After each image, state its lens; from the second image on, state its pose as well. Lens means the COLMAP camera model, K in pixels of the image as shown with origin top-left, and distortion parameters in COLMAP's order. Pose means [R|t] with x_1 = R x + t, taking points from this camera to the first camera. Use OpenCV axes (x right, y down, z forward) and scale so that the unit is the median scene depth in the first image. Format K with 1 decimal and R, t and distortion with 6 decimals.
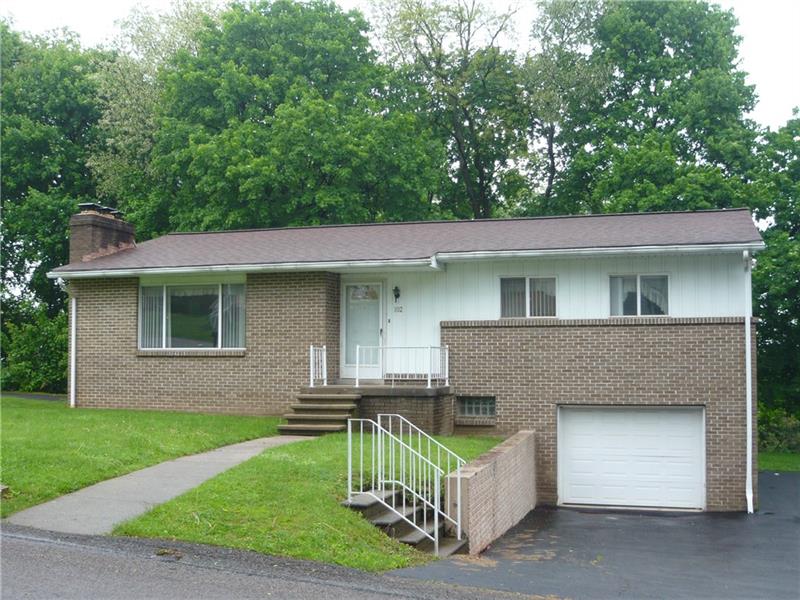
lens RADIAL K [[934.5, 0, 400.9], [0, 934.5, 294.0], [0, 0, 1]] dist [-0.103748, 0.000000]
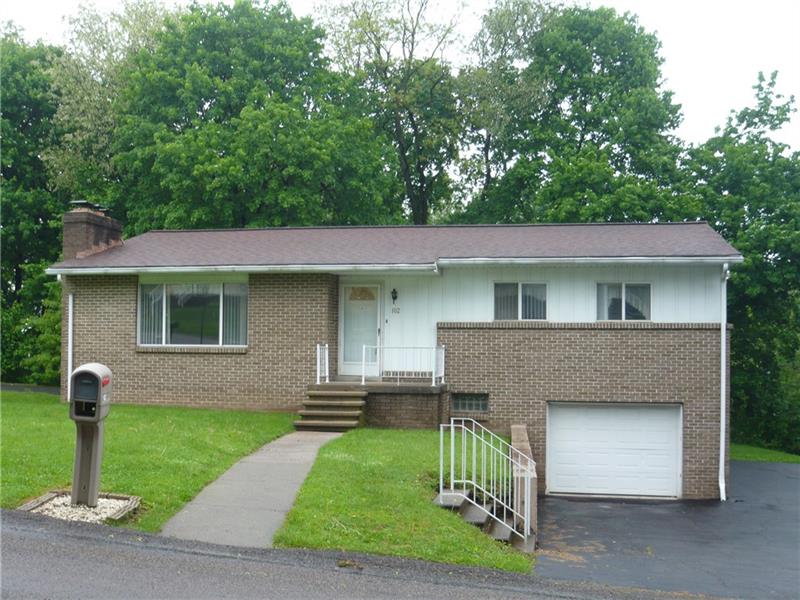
lens RADIAL K [[881.7, 0, 398.8], [0, 881.7, 307.6], [0, 0, 1]] dist [-0.102153, 0.000000]
pose [[0.993832, 0.013743, 0.110041, -0.100577], [-0.016529, 0.999565, 0.024439, -0.010422], [-0.109657, -0.026107, 0.993627, 0.007385]]
